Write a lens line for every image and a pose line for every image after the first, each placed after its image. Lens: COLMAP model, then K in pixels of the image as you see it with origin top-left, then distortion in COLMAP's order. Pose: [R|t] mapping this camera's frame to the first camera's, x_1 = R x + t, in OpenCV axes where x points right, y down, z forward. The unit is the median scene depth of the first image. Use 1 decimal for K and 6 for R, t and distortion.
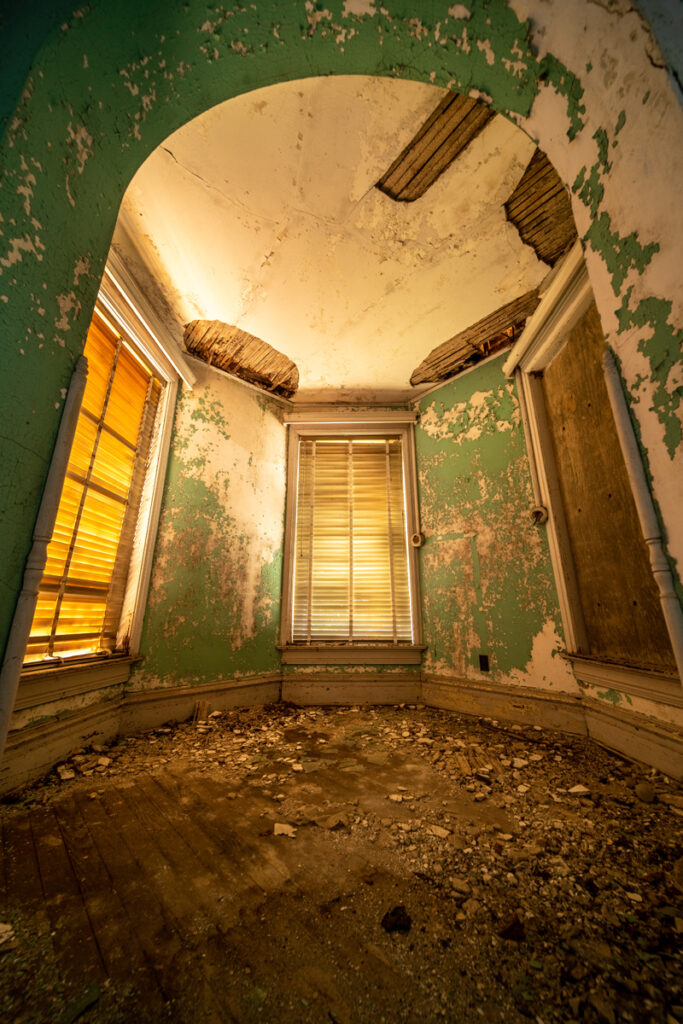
lens RADIAL K [[353.2, 0, 346.3], [0, 353.2, 515.6], [0, 0, 1]] dist [-0.000641, -0.000194]
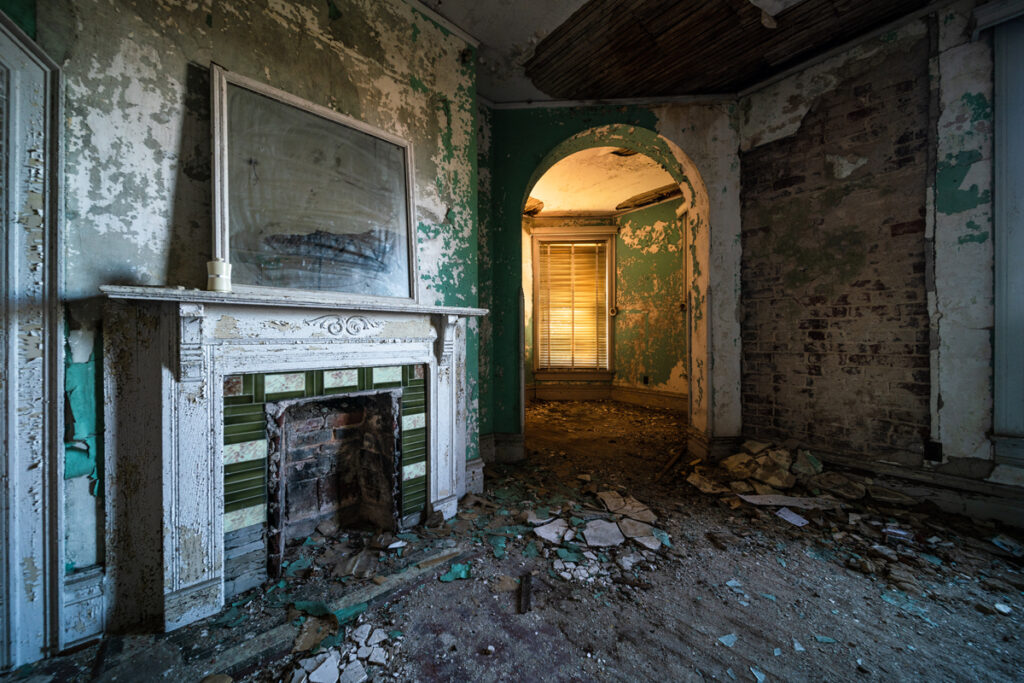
lens RADIAL K [[353.2, 0, 510.8], [0, 353.2, 339.1], [0, 0, 1]] dist [-0.000641, -0.000194]
pose [[0.999252, -0.000287, -0.038659, -0.225337], [0.011277, 0.958648, 0.284371, -0.293024], [0.036978, -0.284594, 0.957935, -0.671321]]
